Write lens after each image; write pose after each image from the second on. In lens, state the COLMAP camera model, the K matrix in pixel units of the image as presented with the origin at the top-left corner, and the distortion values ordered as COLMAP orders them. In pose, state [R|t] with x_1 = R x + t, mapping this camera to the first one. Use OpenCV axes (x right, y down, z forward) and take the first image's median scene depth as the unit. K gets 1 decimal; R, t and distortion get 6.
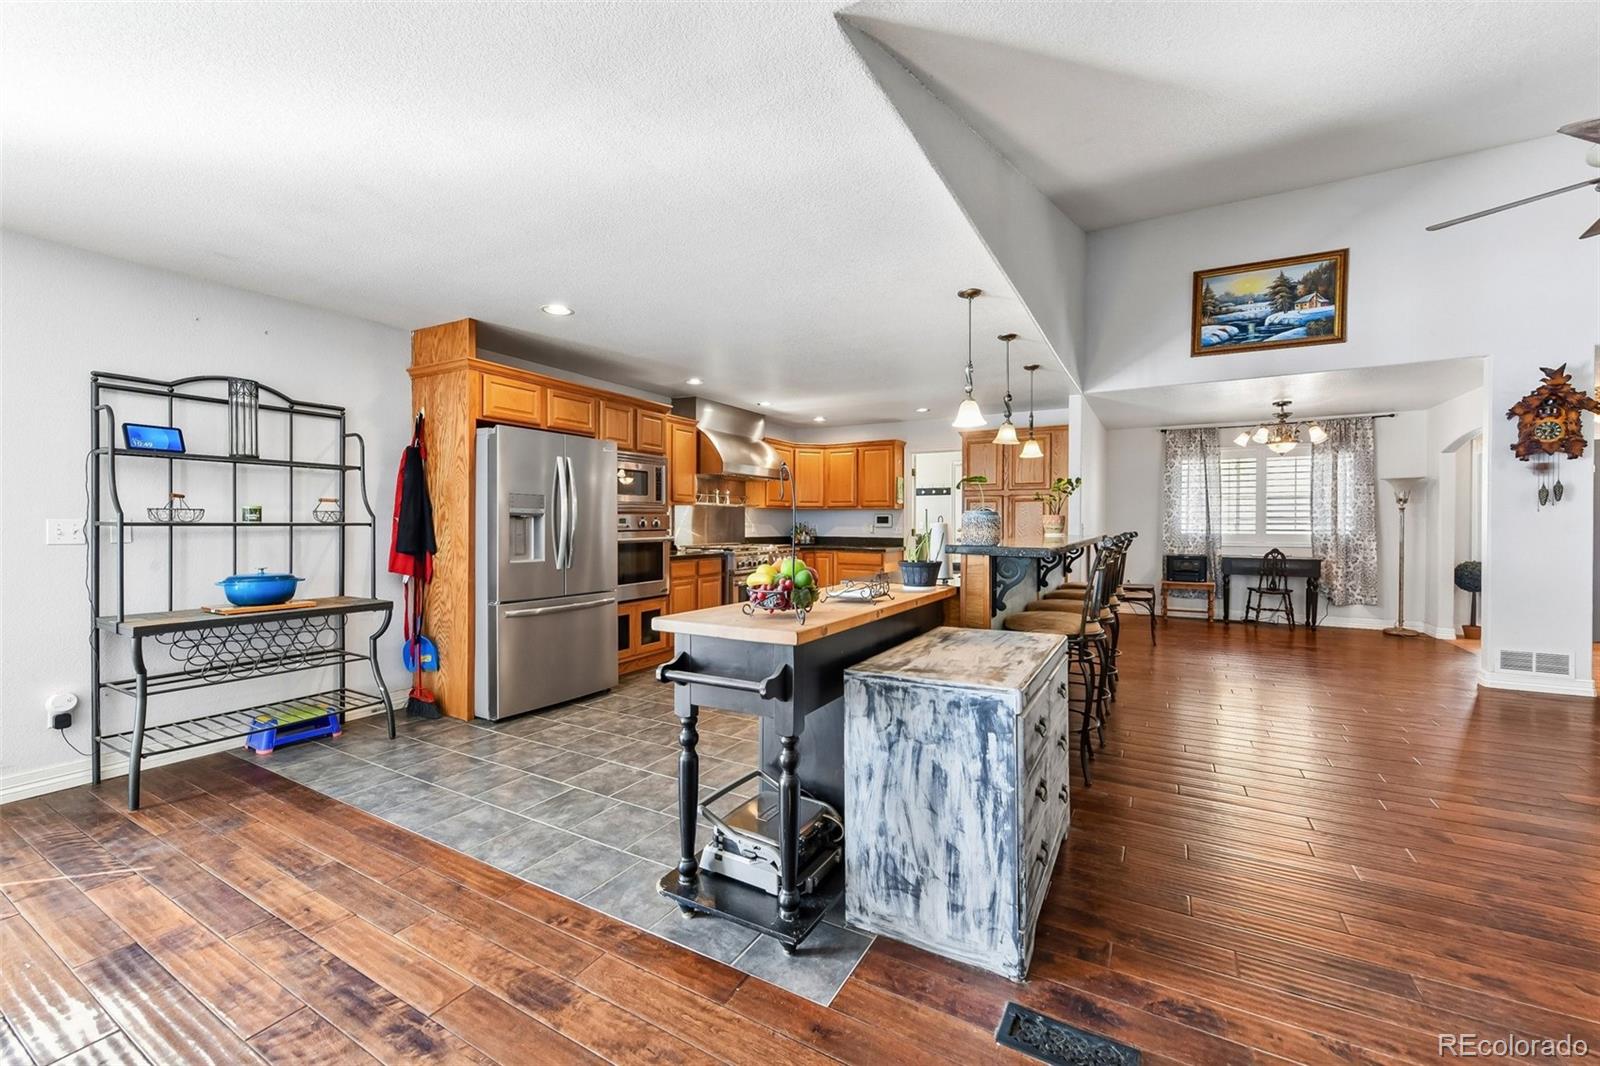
lens RADIAL K [[640.3, 0, 809.4], [0, 640.3, 532.2], [0, 0, 1]] dist [0.001515, 0.000074]
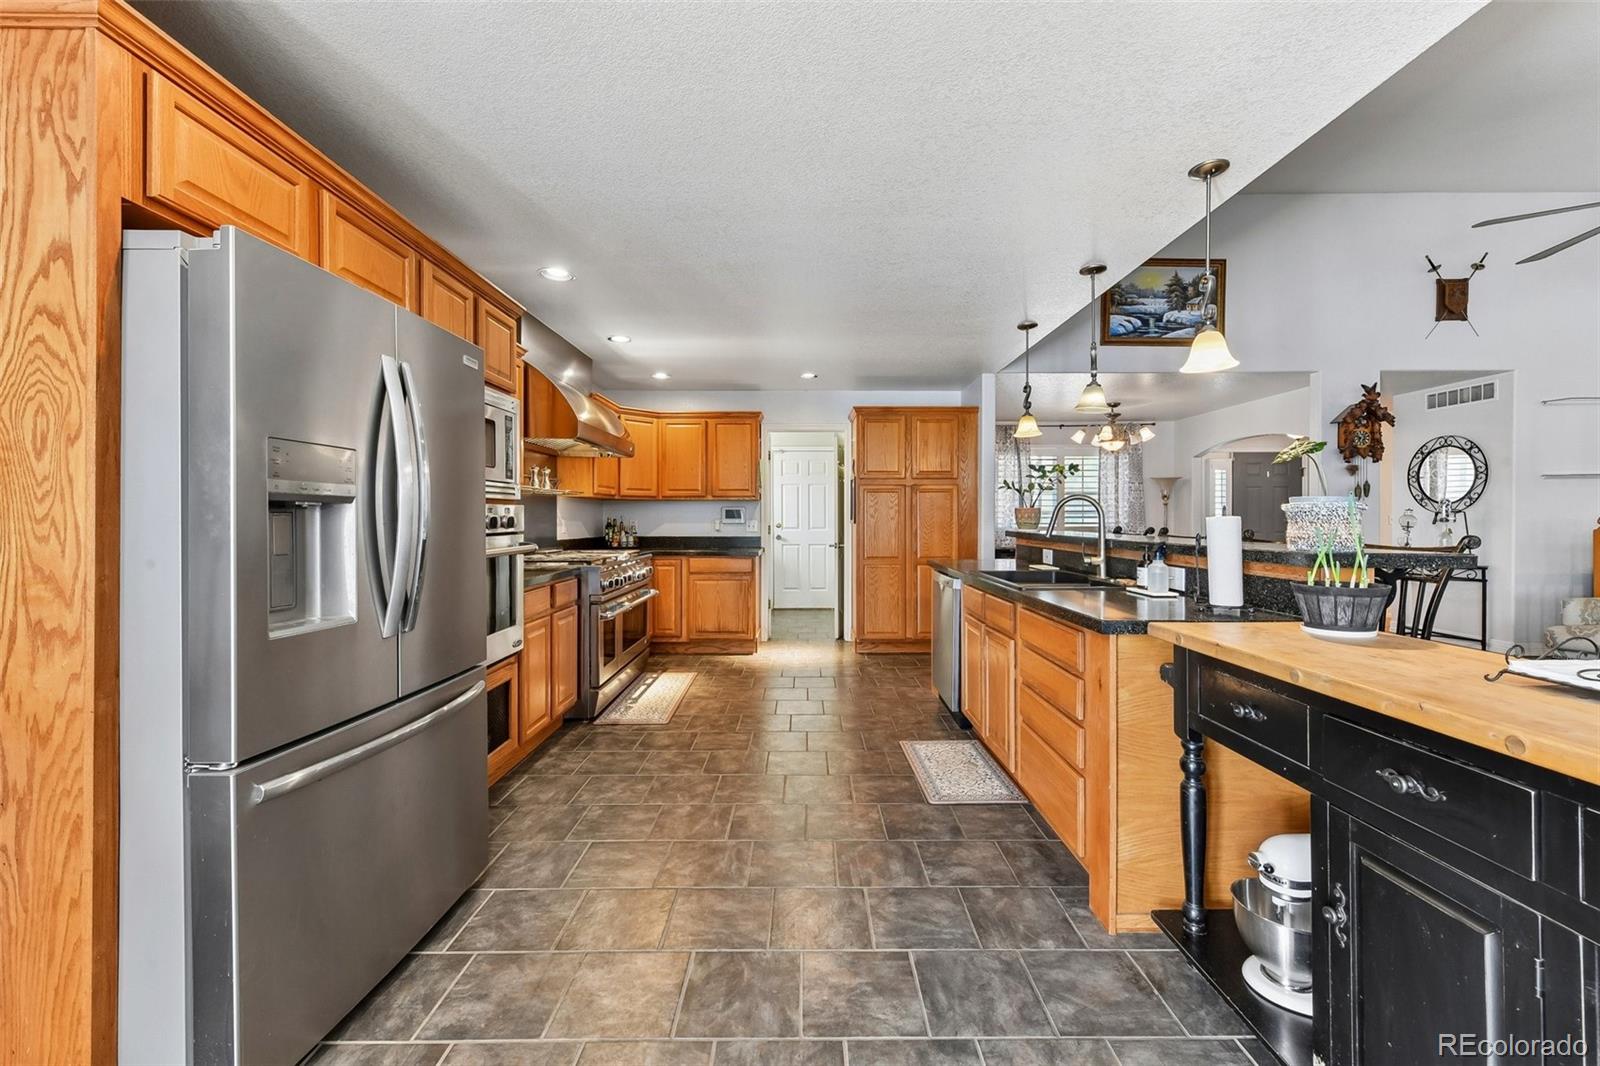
lens RADIAL K [[638.3, 0, 809.1], [0, 638.3, 520.7], [0, 0, 1]] dist [0.003491, 0.000123]
pose [[0.867068, -0.006739, 0.498145, -0.291181], [0.011646, 0.999909, -0.006744, -0.007412], [-0.498054, 0.011649, 0.867068, 0.418941]]
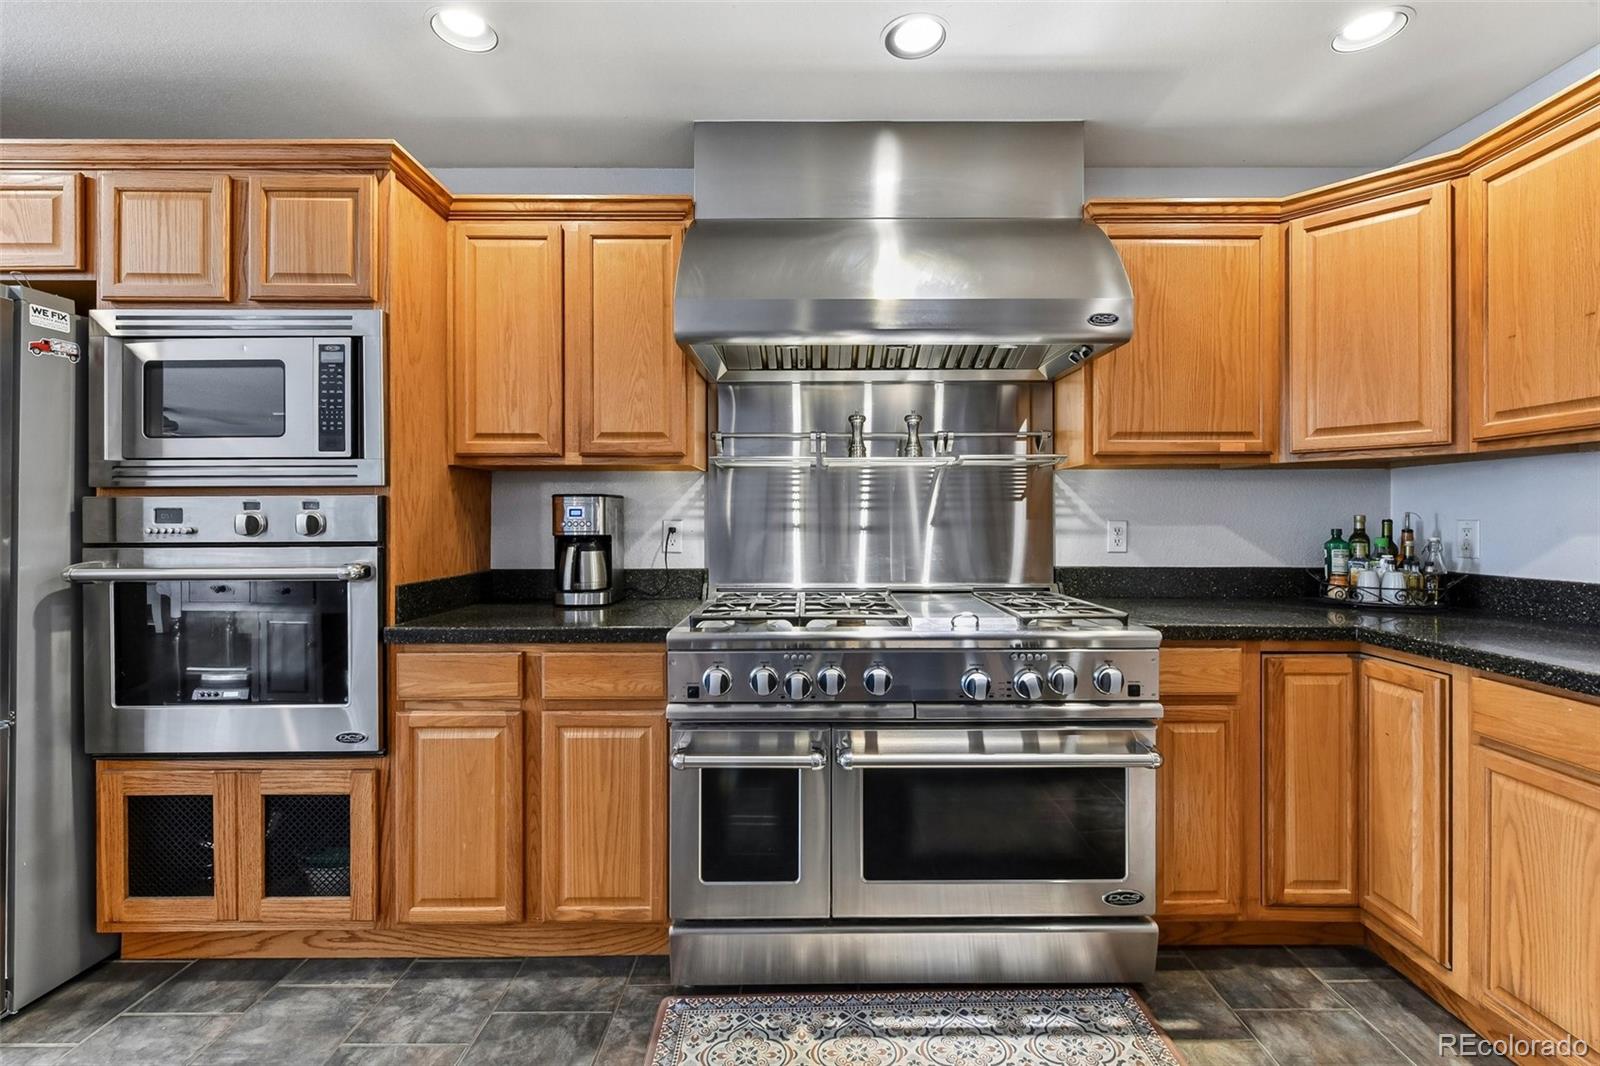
lens RADIAL K [[693.5, 0, 802.3], [0, 693.5, 522.7], [0, 0, 1]] dist [-0.001741, -0.000321]
pose [[0.493477, -0.003949, -0.869750, 0.177498], [-0.007752, 0.999930, -0.008938, -0.014005], [0.869724, 0.011153, 0.493412, 1.053680]]
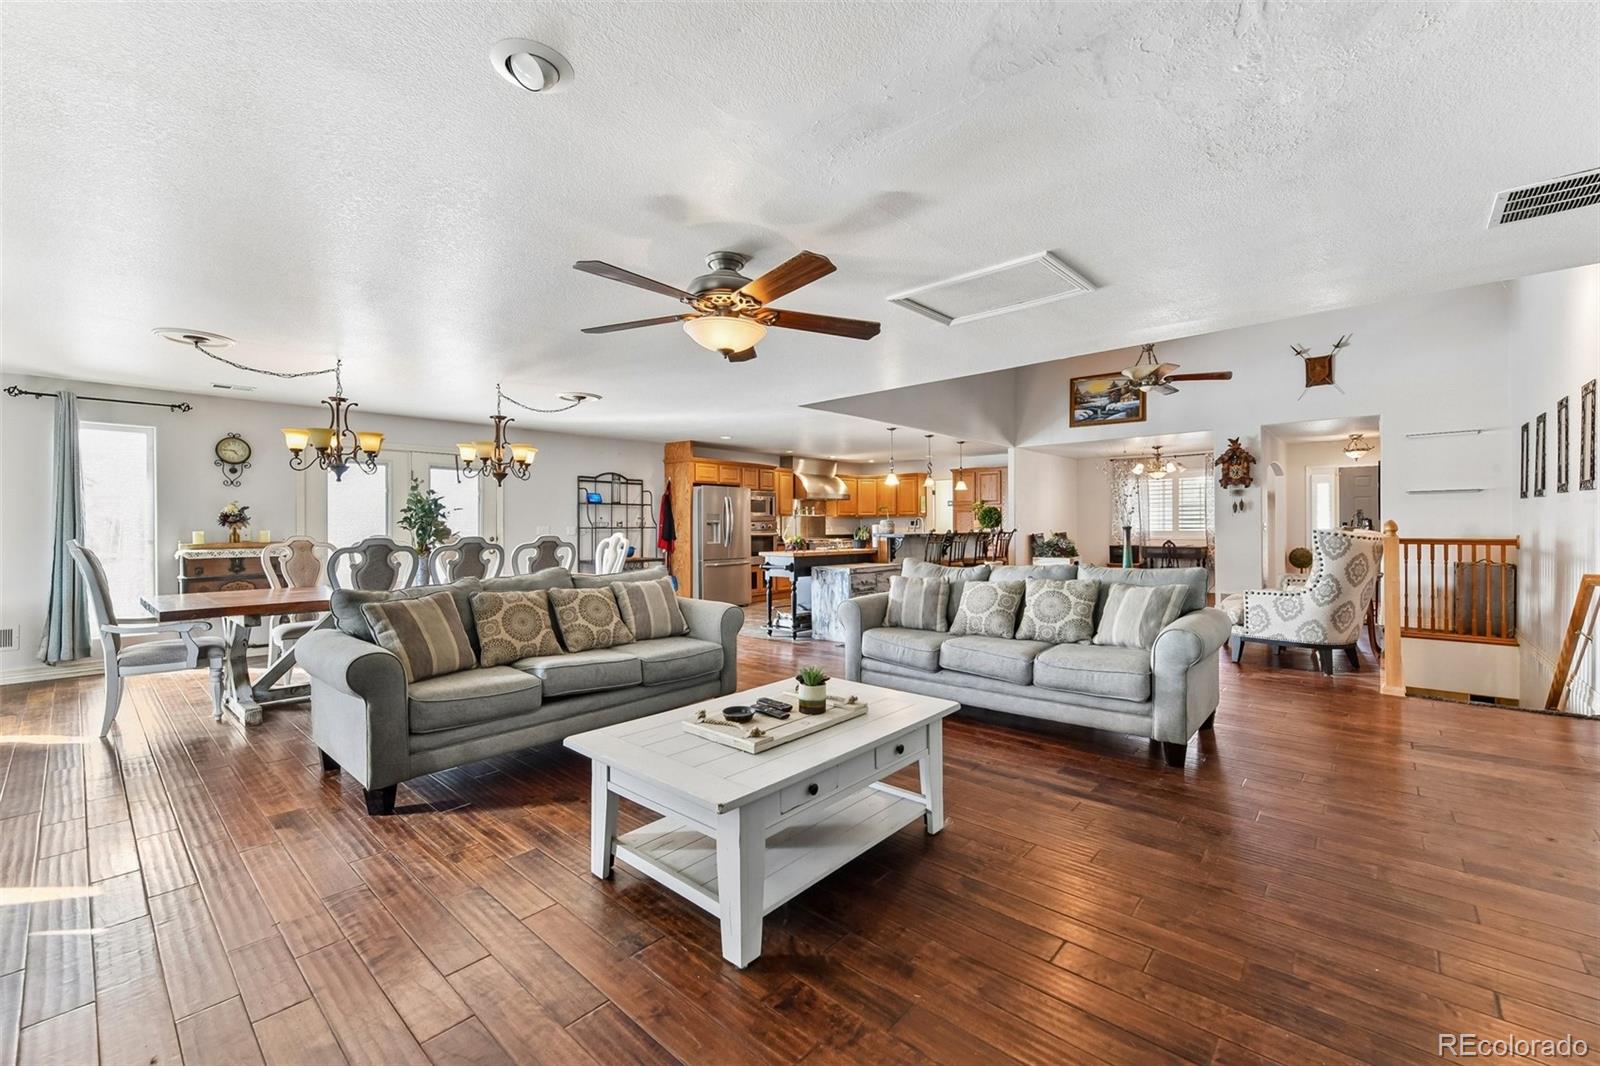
lens RADIAL K [[683.7, 0, 800.0], [0, 683.7, 533.0], [0, 0, 1]] dist [-0.001750, 0.000440]
pose [[0.975335, -0.005991, -0.220649, 0.316299], [0.004996, 0.999975, -0.005070, 0.017183], [0.220674, 0.003843, 0.975340, -1.035046]]
